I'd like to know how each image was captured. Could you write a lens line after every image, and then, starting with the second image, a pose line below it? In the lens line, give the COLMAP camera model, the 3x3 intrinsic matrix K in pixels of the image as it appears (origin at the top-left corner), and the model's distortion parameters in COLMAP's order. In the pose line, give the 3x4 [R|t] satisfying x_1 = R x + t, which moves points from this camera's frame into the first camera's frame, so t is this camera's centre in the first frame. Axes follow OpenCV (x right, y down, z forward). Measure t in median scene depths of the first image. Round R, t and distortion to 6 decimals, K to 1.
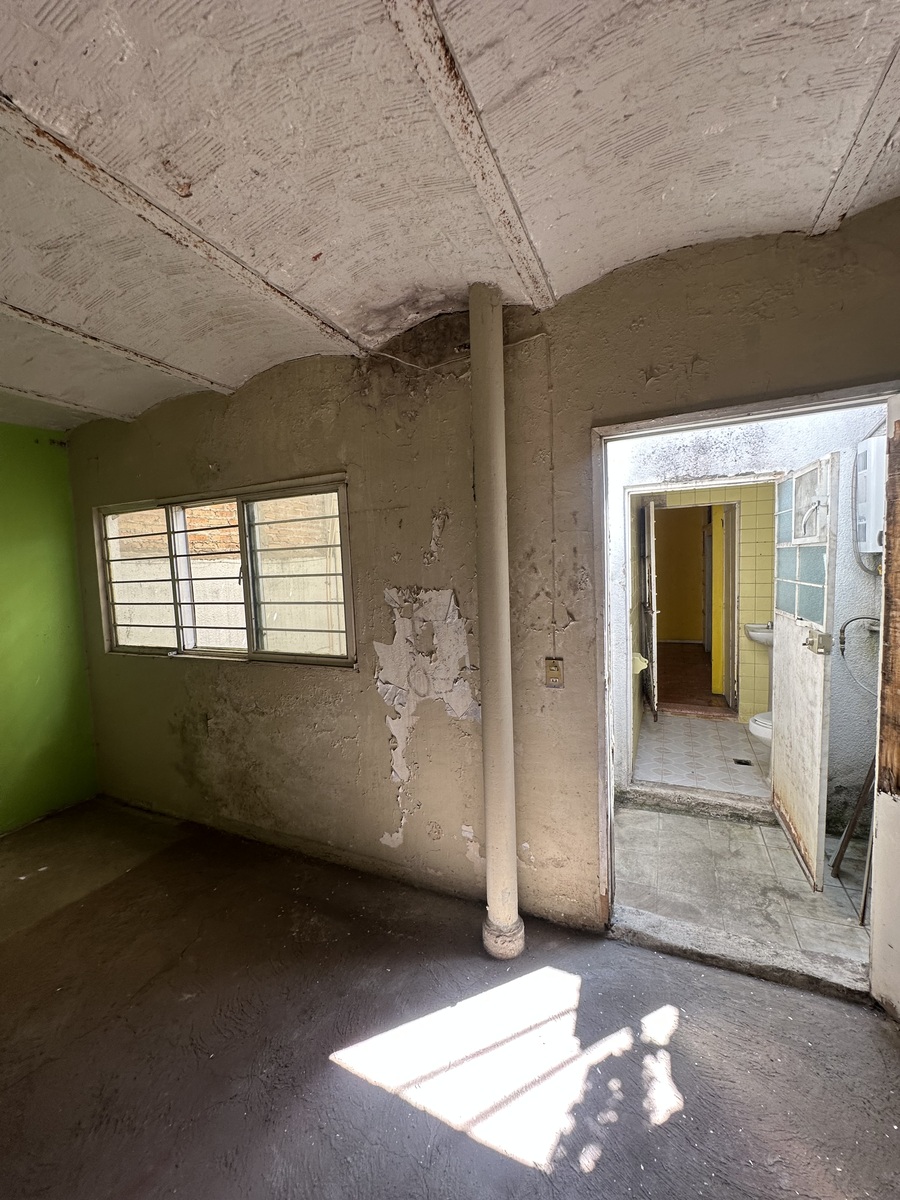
lens RADIAL K [[480.4, 0, 450.2], [0, 480.4, 598.1], [0, 0, 1]] dist [-0.005568, 0.001040]
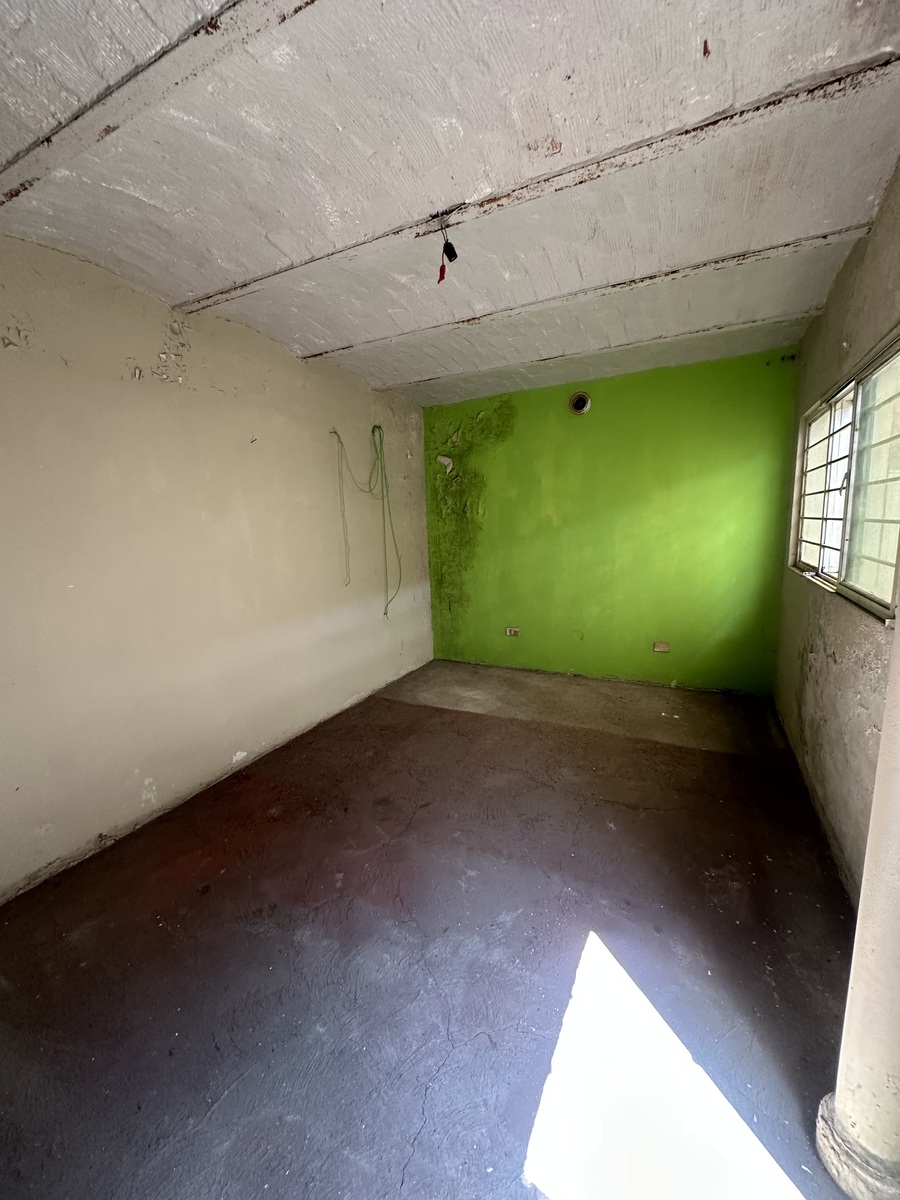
lens RADIAL K [[480.4, 0, 450.2], [0, 480.4, 598.1], [0, 0, 1]] dist [-0.005568, 0.001040]
pose [[-0.039995, 0.199808, -0.979018, 0.523832], [-0.039290, 0.978730, 0.201355, 0.006007], [0.998427, 0.046519, -0.031294, 0.522150]]
